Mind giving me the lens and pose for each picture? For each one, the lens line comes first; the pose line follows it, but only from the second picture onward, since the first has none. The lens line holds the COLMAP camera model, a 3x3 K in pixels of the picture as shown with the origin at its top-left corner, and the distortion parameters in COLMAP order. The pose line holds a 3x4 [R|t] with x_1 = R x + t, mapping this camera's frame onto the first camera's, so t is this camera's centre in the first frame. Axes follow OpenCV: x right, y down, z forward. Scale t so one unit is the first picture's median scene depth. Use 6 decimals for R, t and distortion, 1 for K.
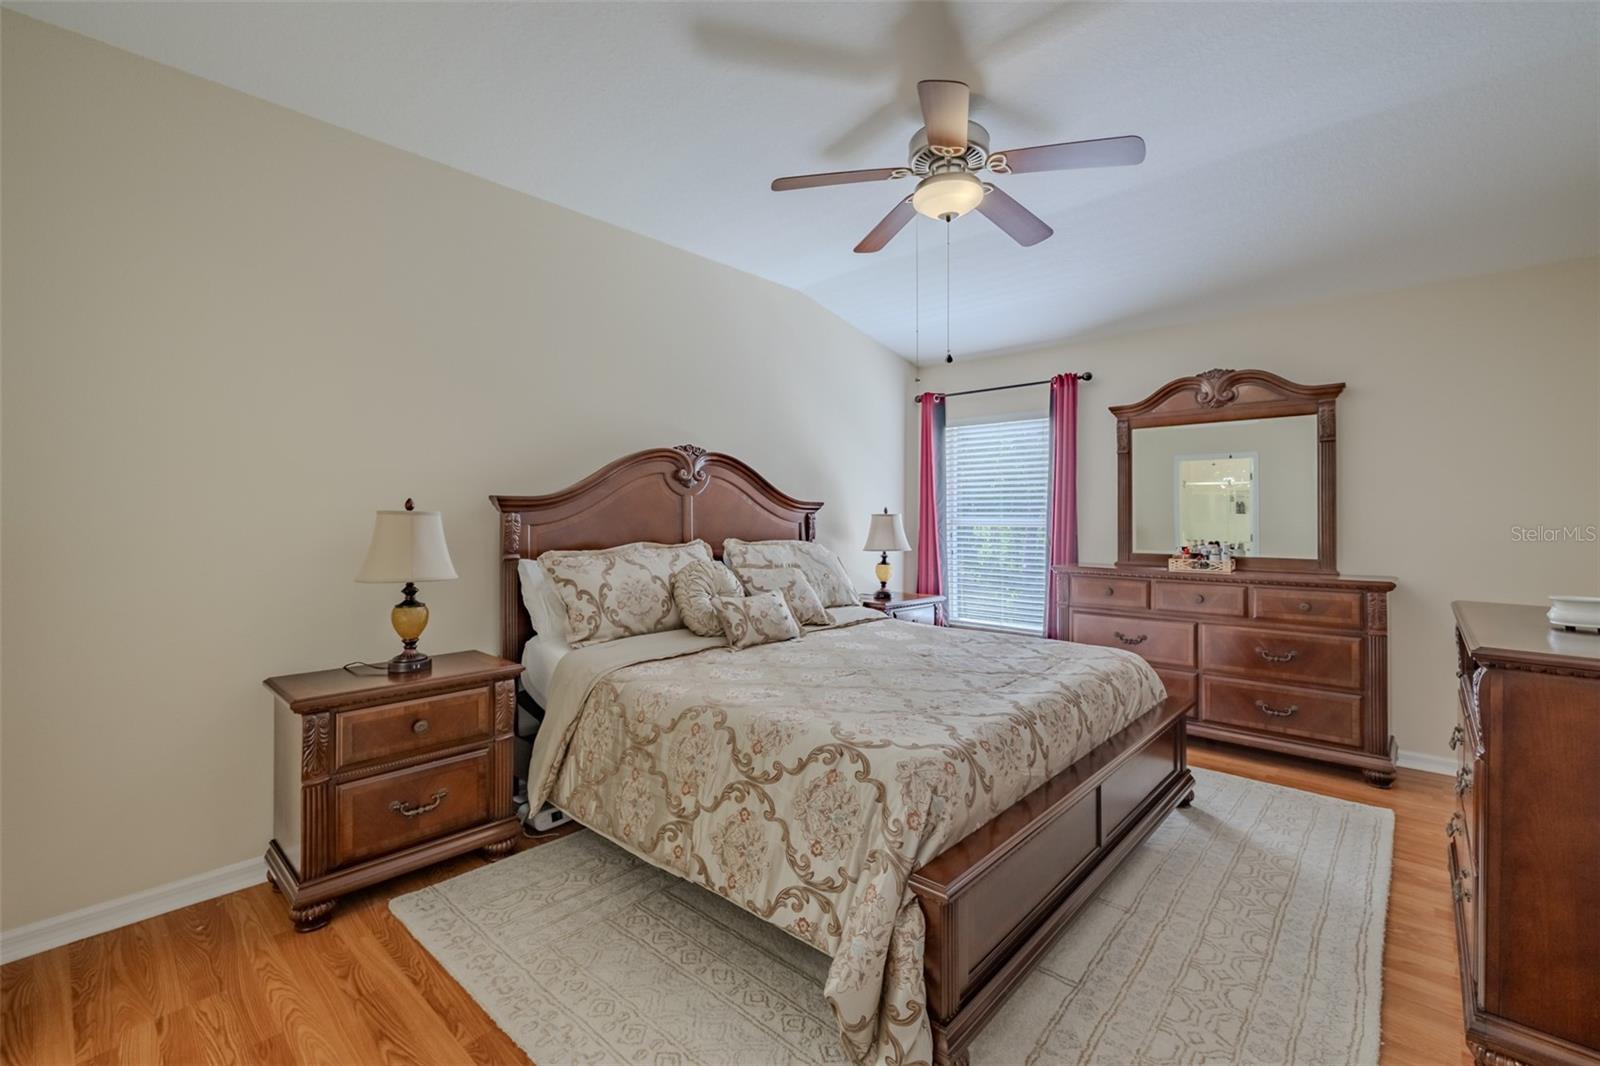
lens RADIAL K [[671.0, 0, 801.9], [0, 671.0, 520.3], [0, 0, 1]] dist [0.001950, -0.000458]
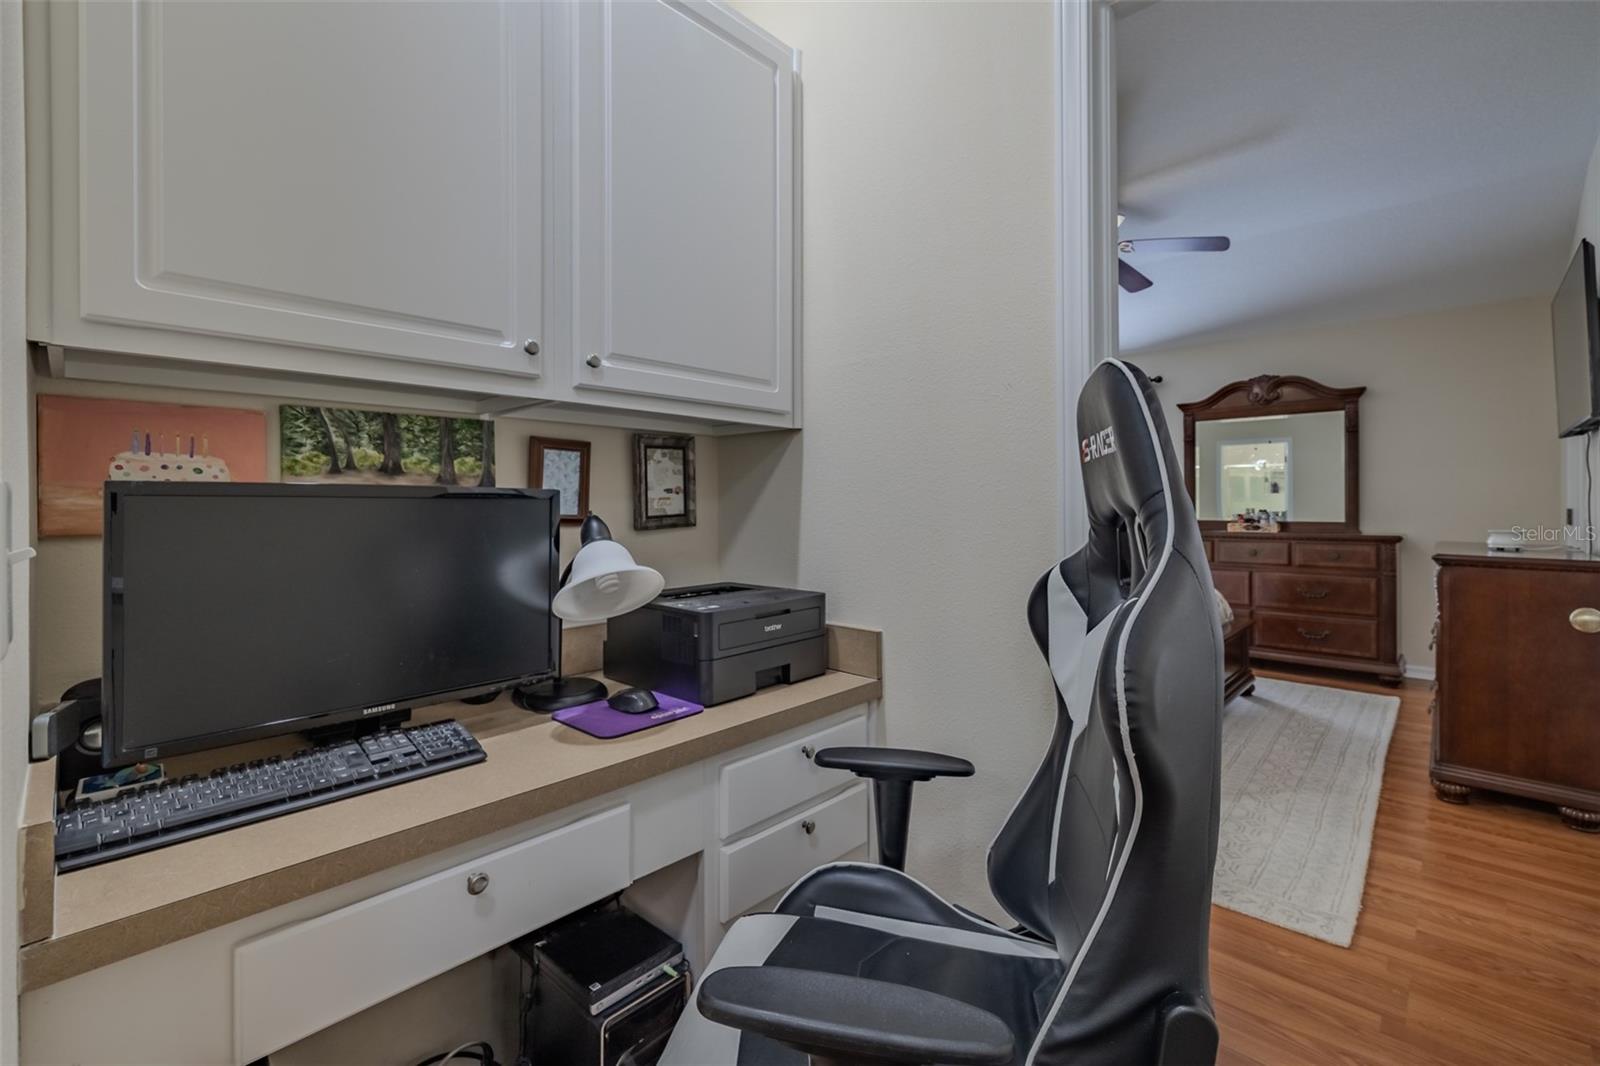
lens RADIAL K [[671.0, 0, 812.6], [0, 671.0, 507.8], [0, 0, 1]] dist [0.001950, -0.000458]
pose [[0.999863, -0.003052, -0.016255, -0.249125], [0.003105, 0.999990, 0.003267, 0.023711], [0.016245, -0.003317, 0.999863, -0.327168]]
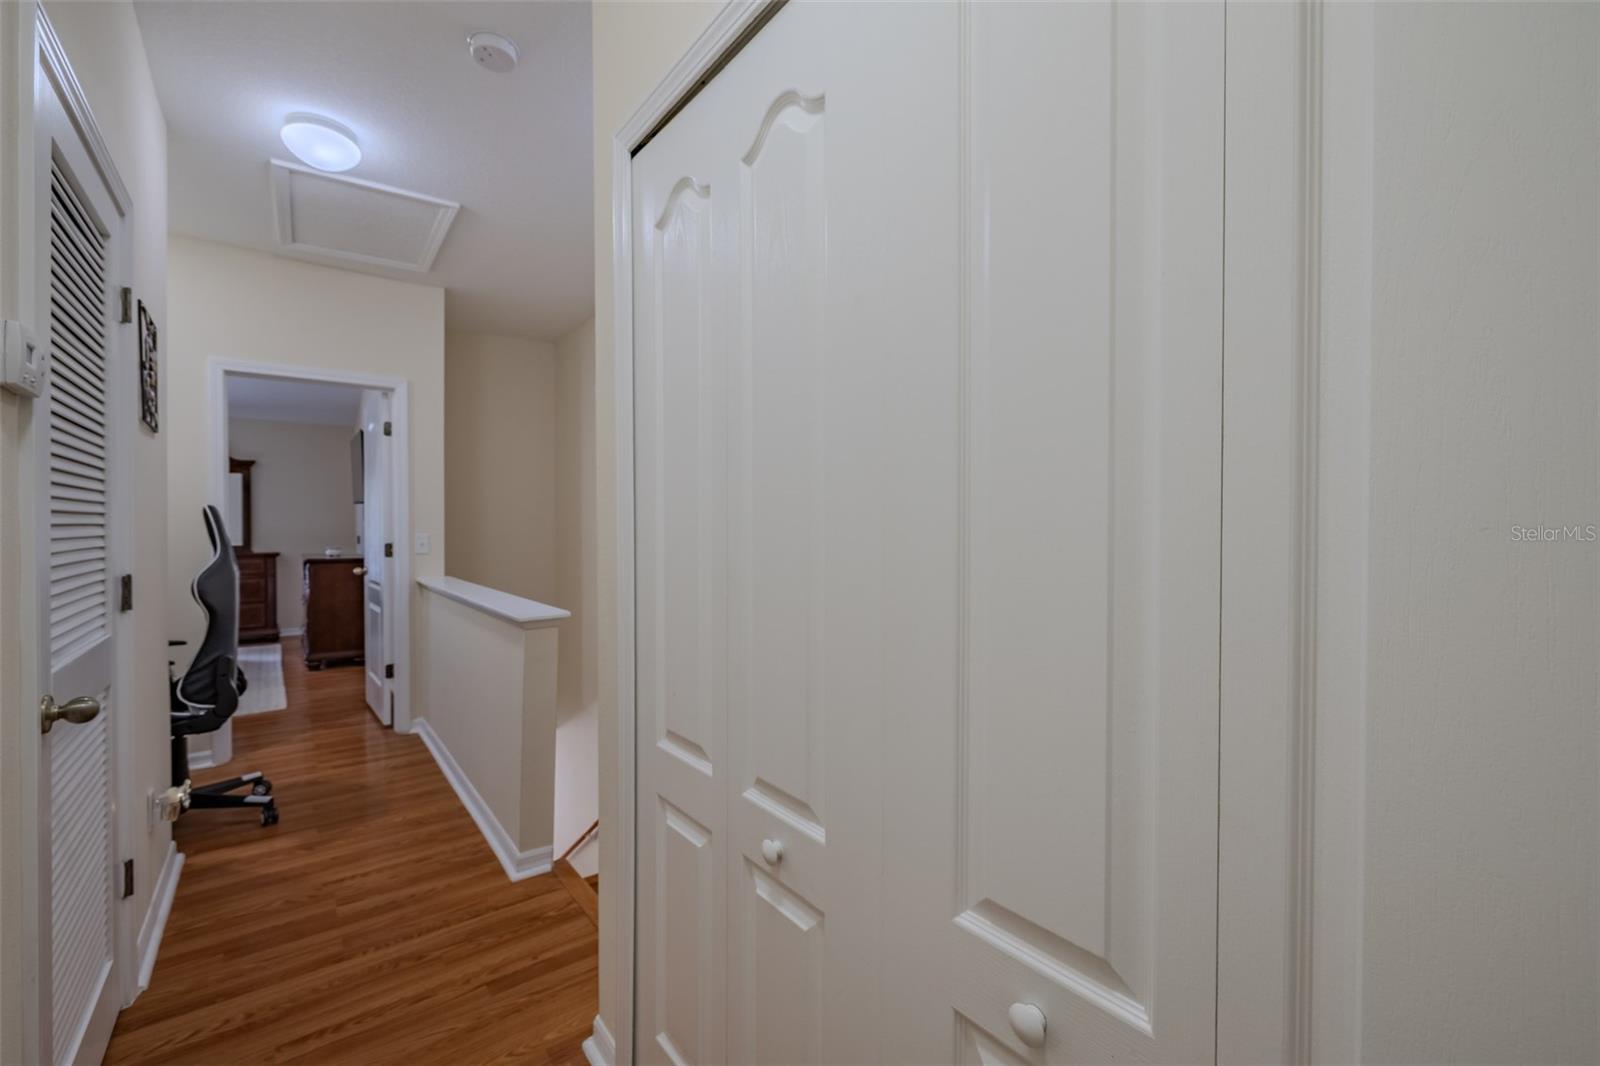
lens RADIAL K [[671.0, 0, 787.2], [0, 671.0, 524.9], [0, 0, 1]] dist [0.001950, -0.000458]
pose [[0.170795, -0.008098, 0.985273, -0.968717], [0.005050, 0.999960, 0.007343, -0.010051], [-0.985294, 0.003721, 0.170829, -0.989989]]
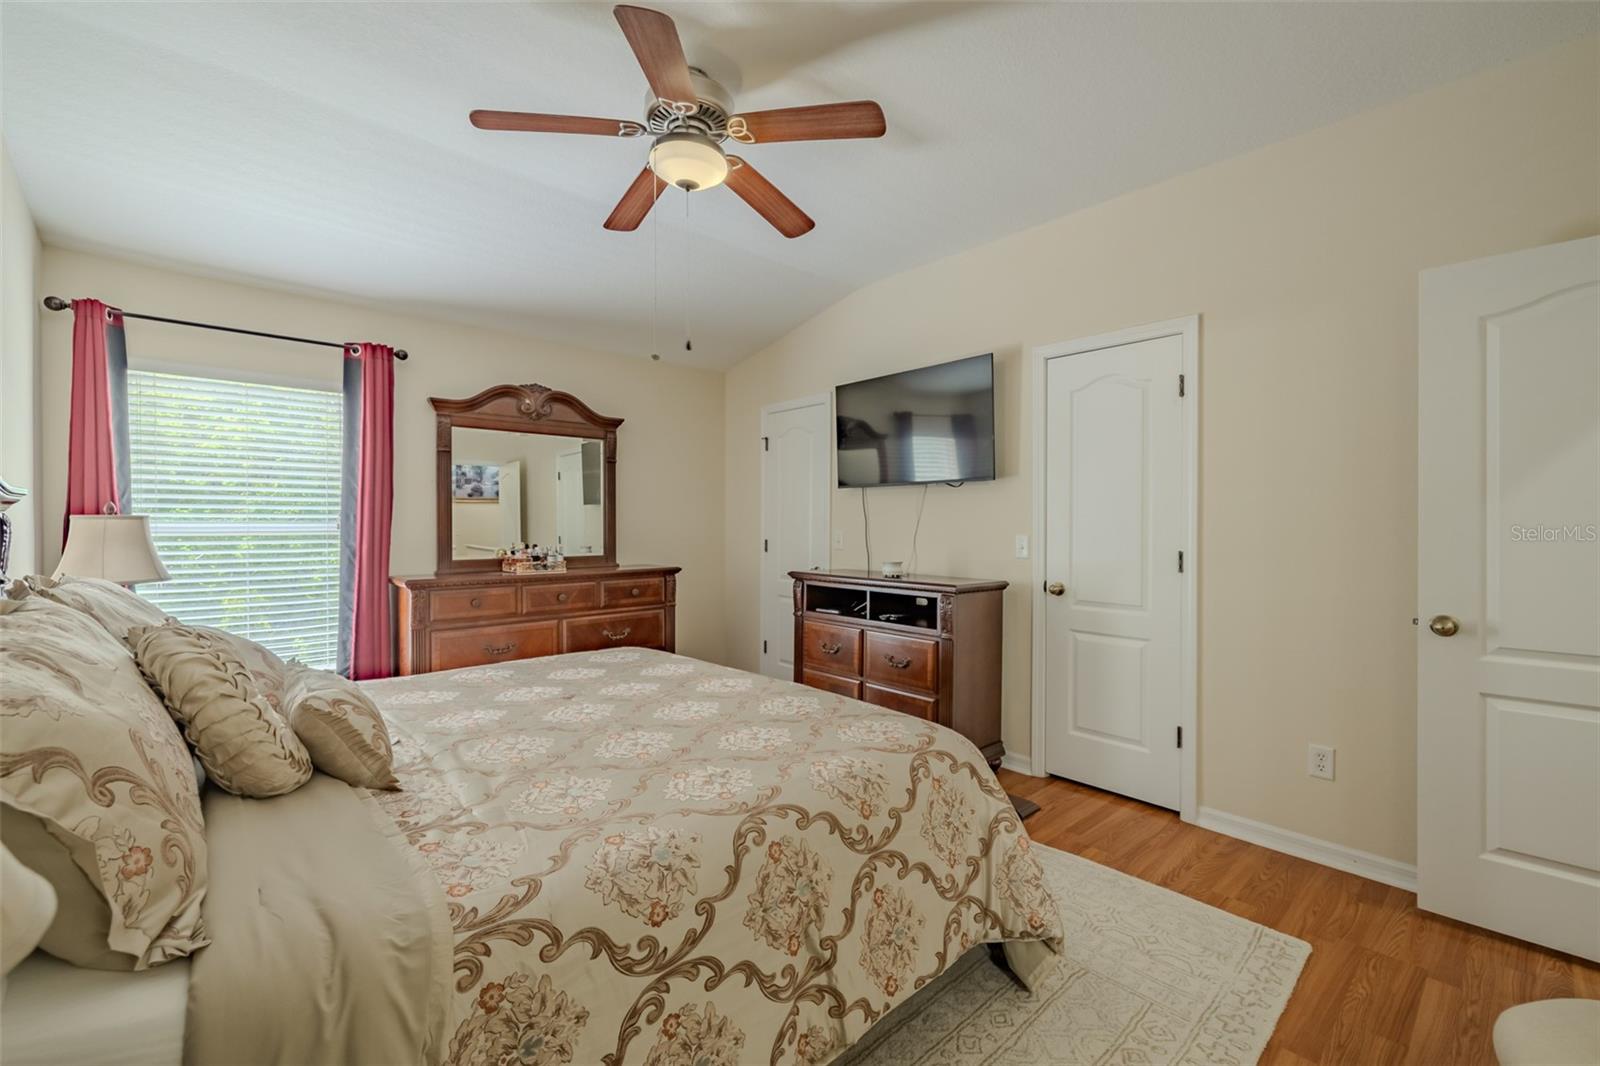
lens RADIAL K [[671.0, 0, 797.7], [0, 671.0, 524.6], [0, 0, 1]] dist [0.001950, -0.000458]
pose [[0.101972, -0.005406, 0.994773, -0.455022], [0.003195, 0.999982, 0.005107, -0.004439], [-0.994782, 0.002658, 0.101988, 0.520194]]
